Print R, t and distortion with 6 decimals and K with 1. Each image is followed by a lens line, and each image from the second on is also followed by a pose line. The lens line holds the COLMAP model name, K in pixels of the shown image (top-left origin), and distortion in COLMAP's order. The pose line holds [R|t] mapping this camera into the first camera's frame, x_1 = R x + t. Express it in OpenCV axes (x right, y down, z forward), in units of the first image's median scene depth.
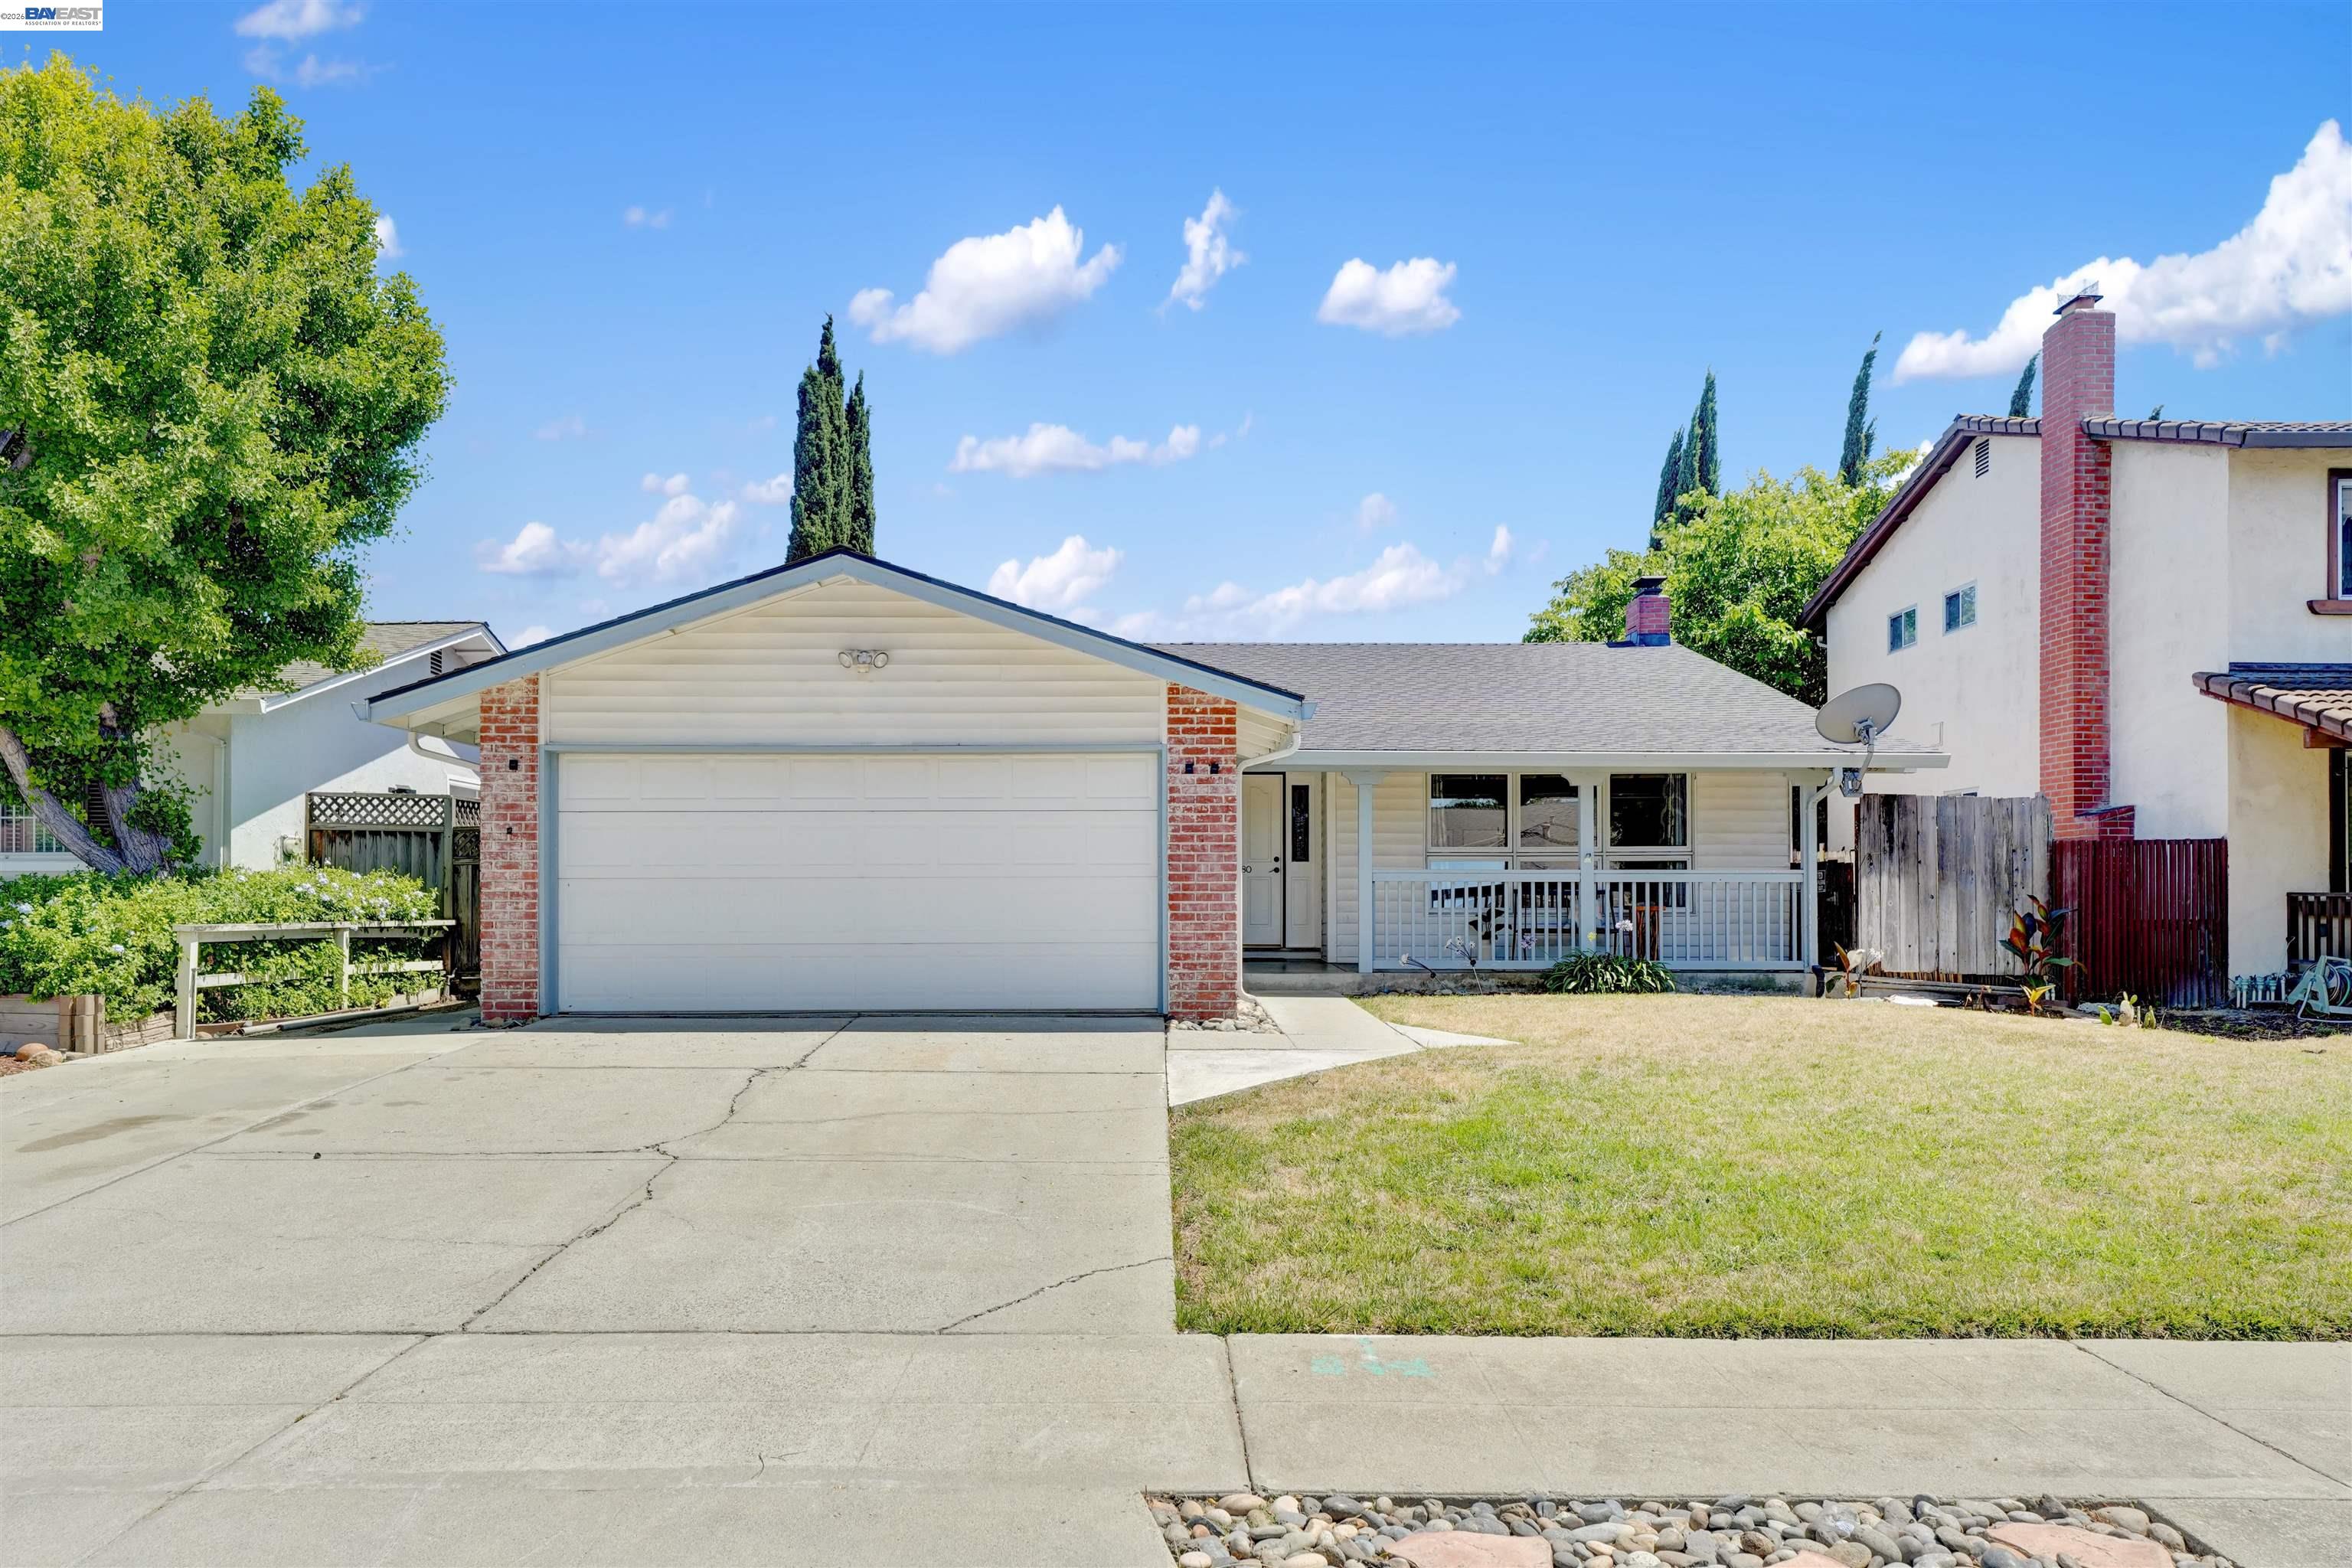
lens RADIAL K [[1487.7, 0, 1178.2], [0, 1487.7, 802.8], [0, 0, 1]] dist [0.018689, 0.001378]
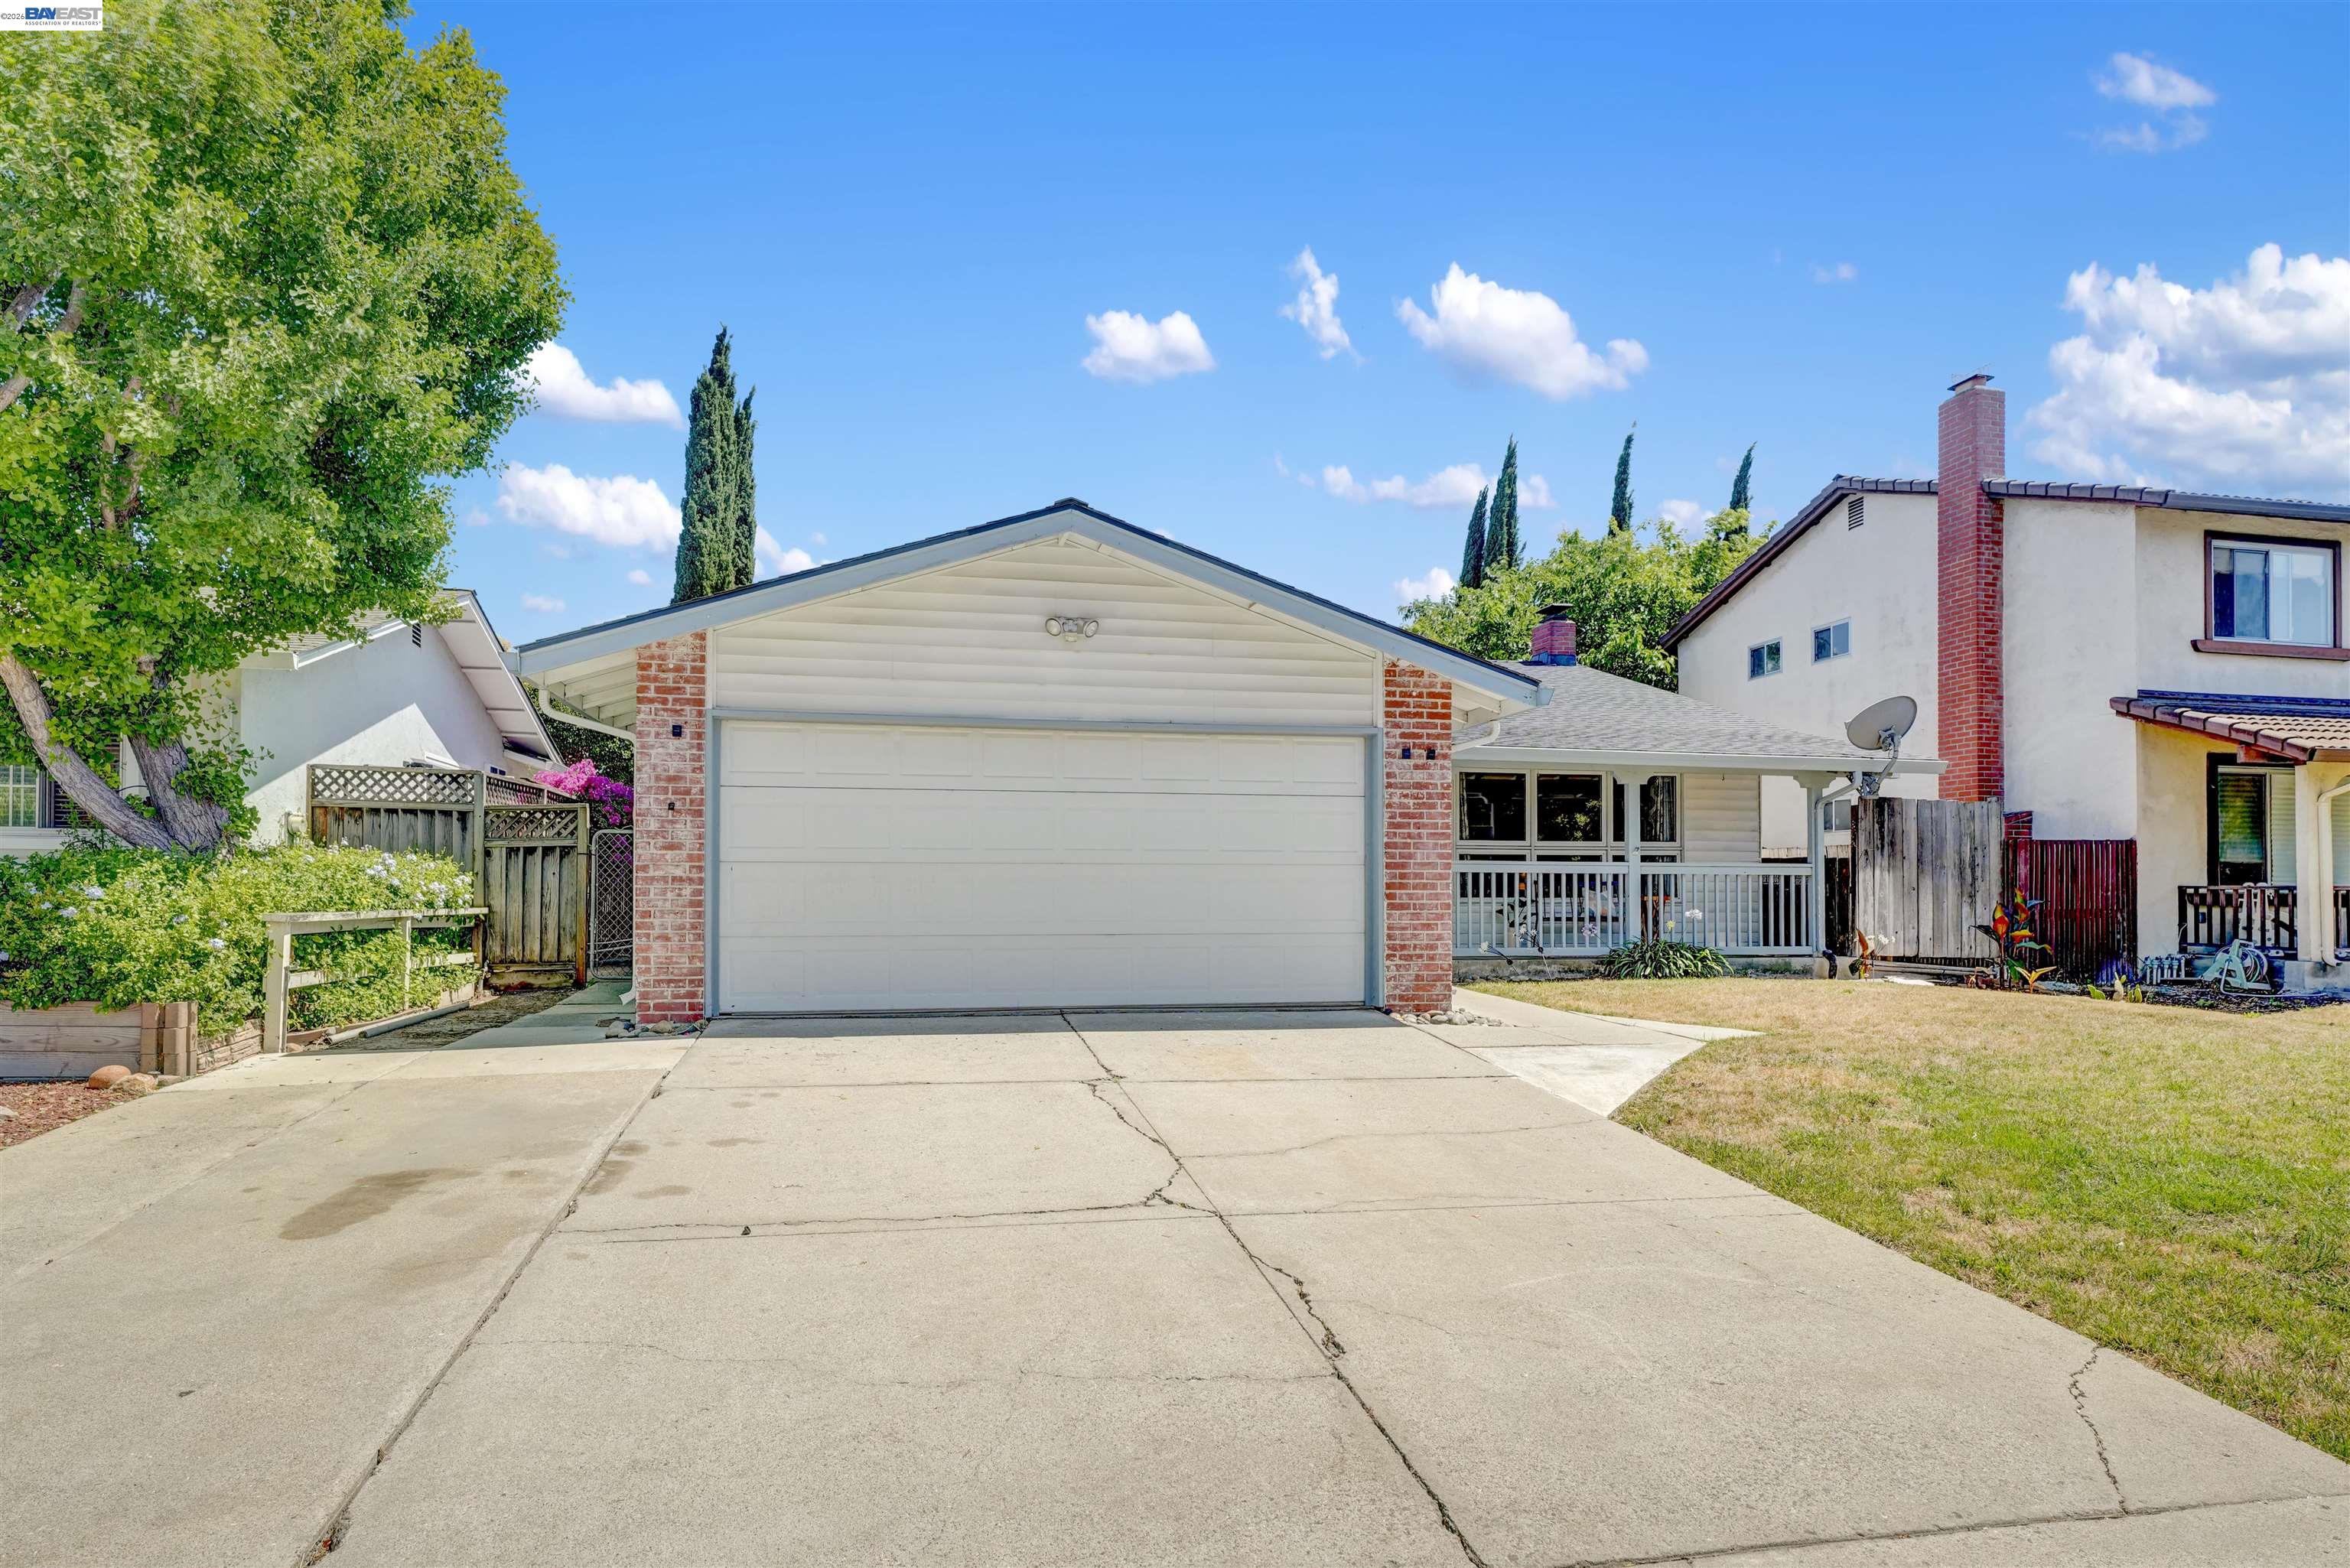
lens RADIAL K [[1277.6, 0, 1172.7], [0, 1277.6, 807.4], [0, 0, 1]] dist [0.003312, -0.000644]
pose [[0.982099, 0.015976, 0.187685, -0.278716], [-0.016087, 0.999870, -0.000934, 0.014262], [-0.187675, -0.002102, 0.982229, 0.196301]]
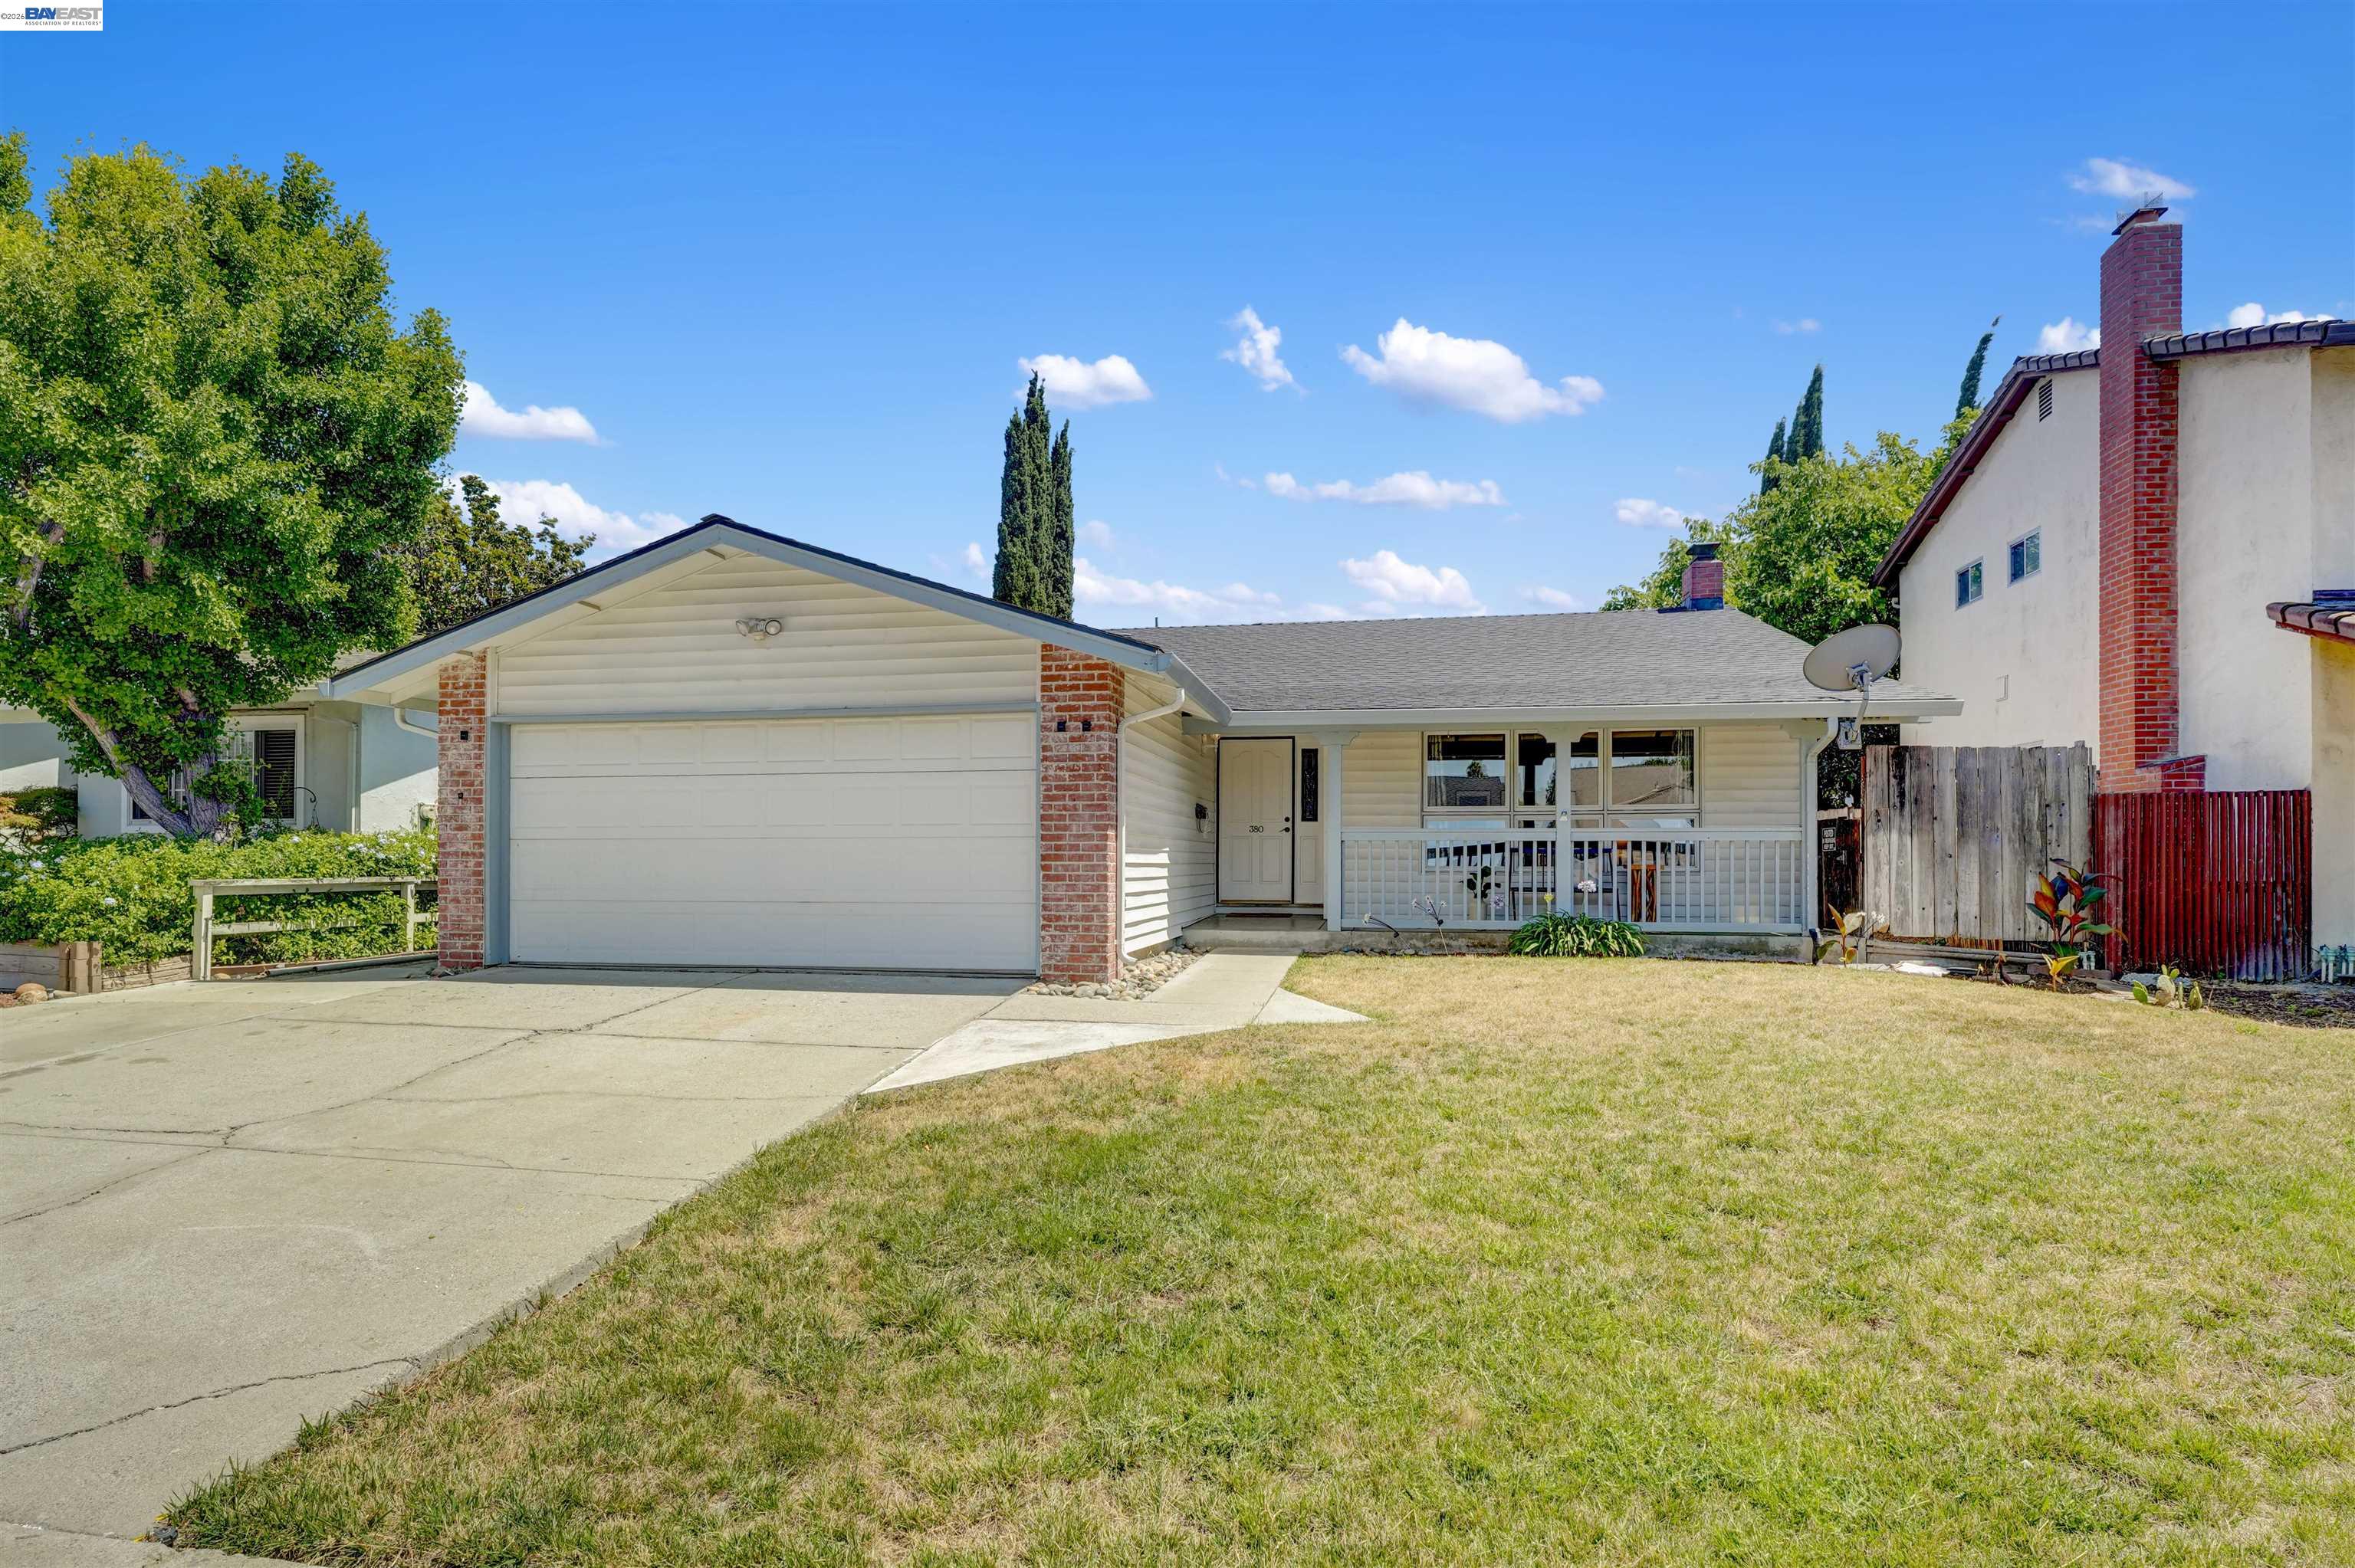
lens RADIAL K [[1192.3, 0, 1177.5], [0, 1192.3, 784.0], [0, 0, 1]] dist [-0.005293, 0.000344]
pose [[0.981164, -0.010508, -0.192892, 0.218681], [0.011775, 0.999916, 0.005424, 0.010727], [0.192819, -0.007593, 0.981205, 0.227792]]
